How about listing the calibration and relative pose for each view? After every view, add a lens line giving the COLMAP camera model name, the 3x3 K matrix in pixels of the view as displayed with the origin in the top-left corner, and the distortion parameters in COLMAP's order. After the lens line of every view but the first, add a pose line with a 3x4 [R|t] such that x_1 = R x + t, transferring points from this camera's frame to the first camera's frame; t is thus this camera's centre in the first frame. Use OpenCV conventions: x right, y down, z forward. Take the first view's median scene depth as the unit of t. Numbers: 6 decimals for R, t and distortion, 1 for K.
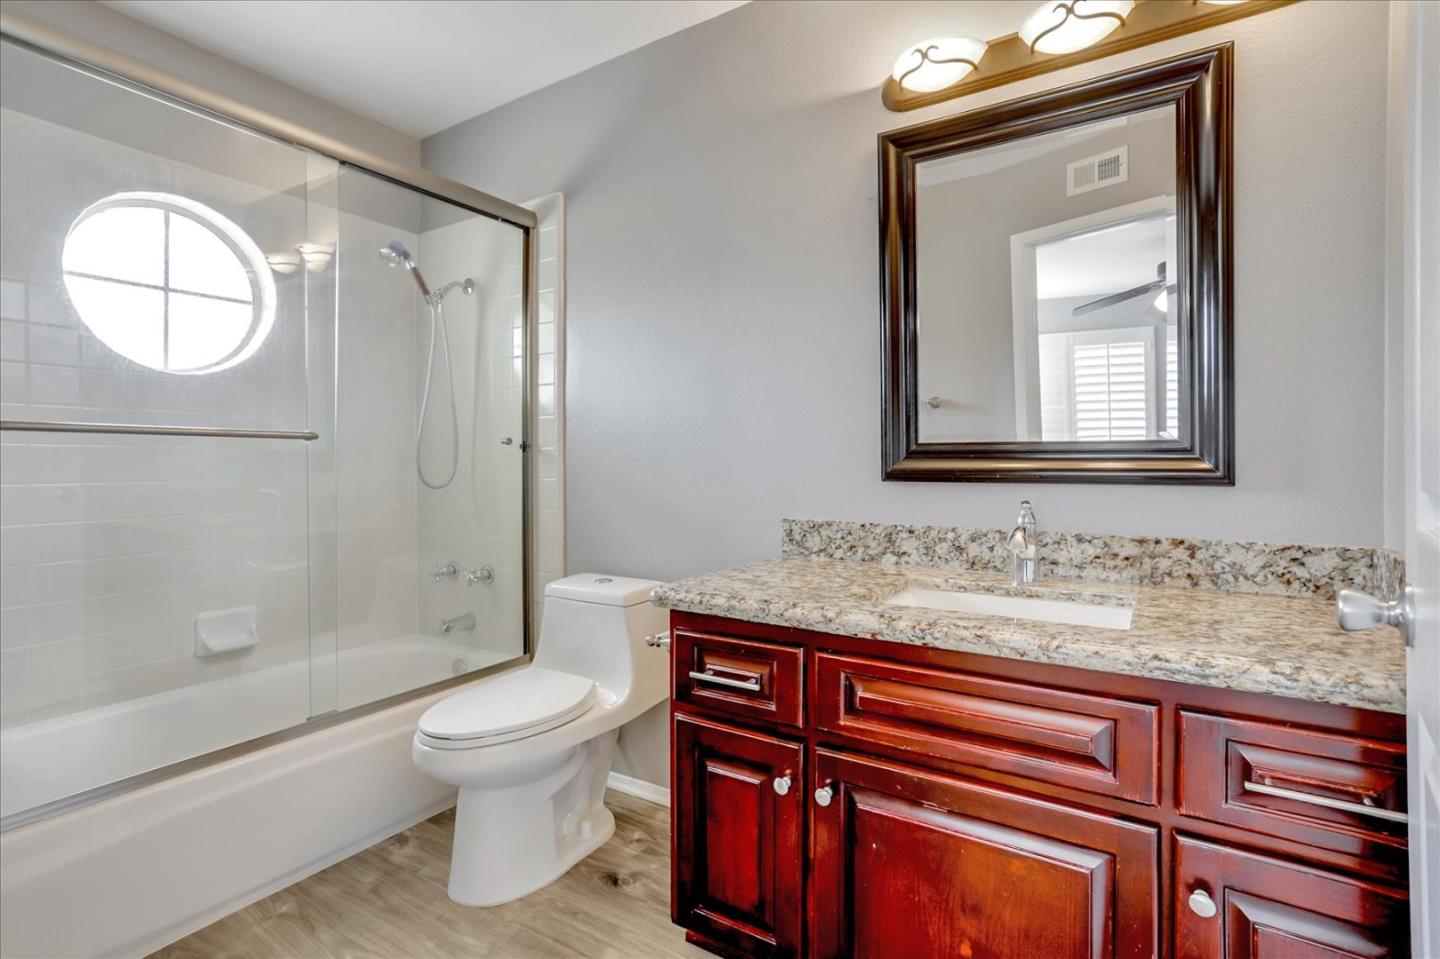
lens RADIAL K [[713.1, 0, 722.3], [0, 713.1, 469.8], [0, 0, 1]] dist [-0.041600, 0.031661]
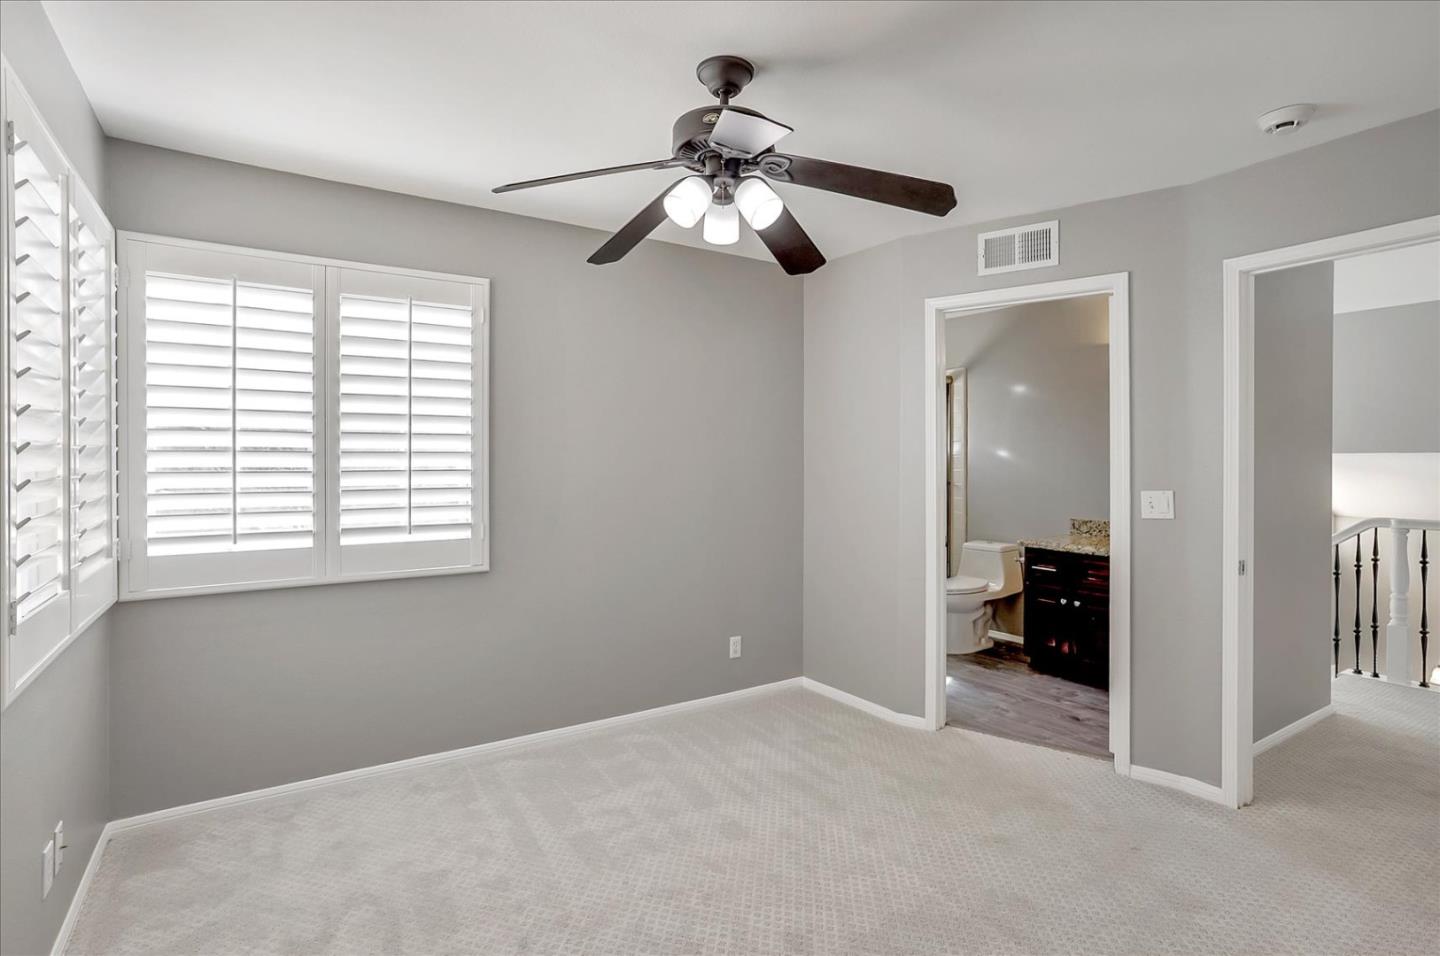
lens RADIAL K [[713.1, 0, 722.3], [0, 713.1, 468.3], [0, 0, 1]] dist [-0.041600, 0.031661]
pose [[0.913121, 0.003912, -0.407671, -0.016492], [-0.002116, 0.999986, 0.004855, -0.115788], [0.407684, -0.003571, 0.913116, -1.739138]]
